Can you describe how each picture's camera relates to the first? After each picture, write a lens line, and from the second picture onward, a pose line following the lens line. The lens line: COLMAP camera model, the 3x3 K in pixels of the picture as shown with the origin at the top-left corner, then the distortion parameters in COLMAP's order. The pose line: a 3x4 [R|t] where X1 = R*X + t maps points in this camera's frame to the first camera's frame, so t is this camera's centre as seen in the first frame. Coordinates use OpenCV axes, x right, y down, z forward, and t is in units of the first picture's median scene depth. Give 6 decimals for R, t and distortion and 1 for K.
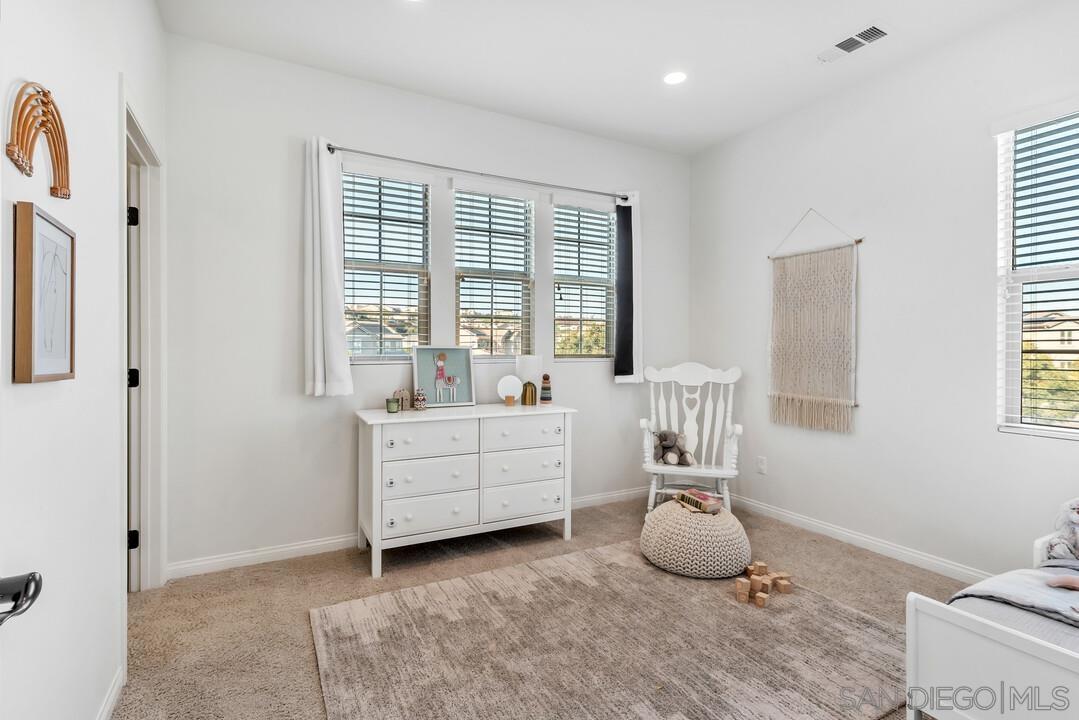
lens RADIAL K [[524.8, 0, 545.9], [0, 524.8, 357.8], [0, 0, 1]] dist [0.001933, 0.000567]
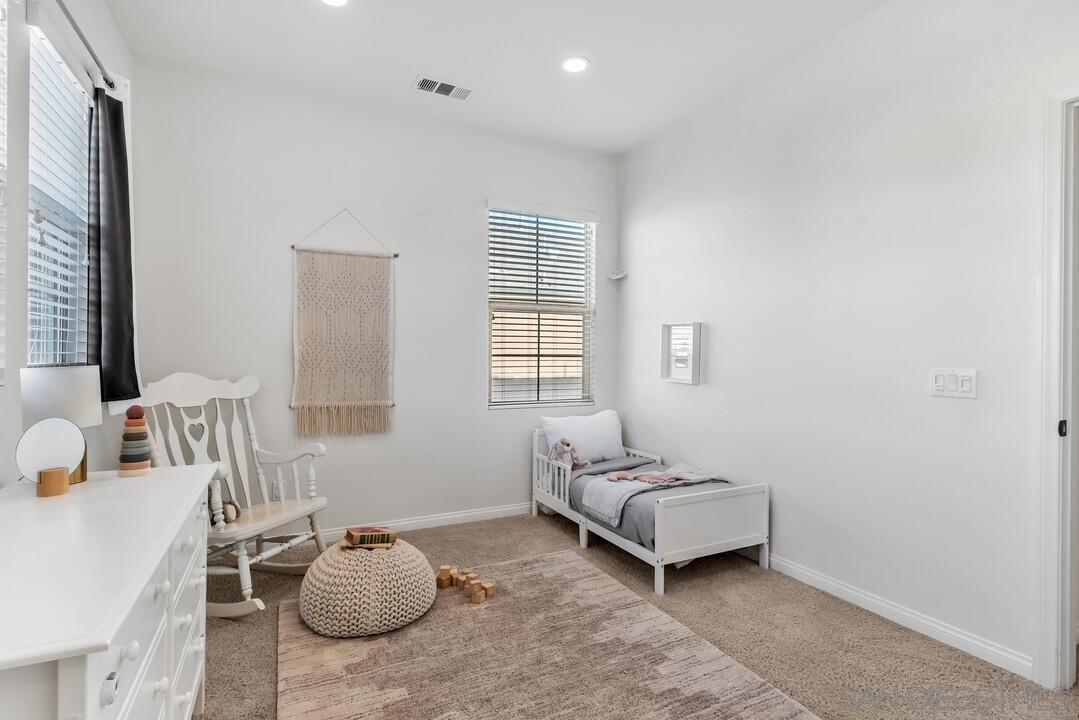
lens RADIAL K [[524.8, 0, 545.9], [0, 524.8, 357.8], [0, 0, 1]] dist [0.001933, 0.000567]
pose [[0.031608, -0.008404, 0.999465, -0.480161], [0.014674, 0.999861, 0.007943, -0.010989], [-0.999393, 0.014415, 0.031727, 0.630956]]
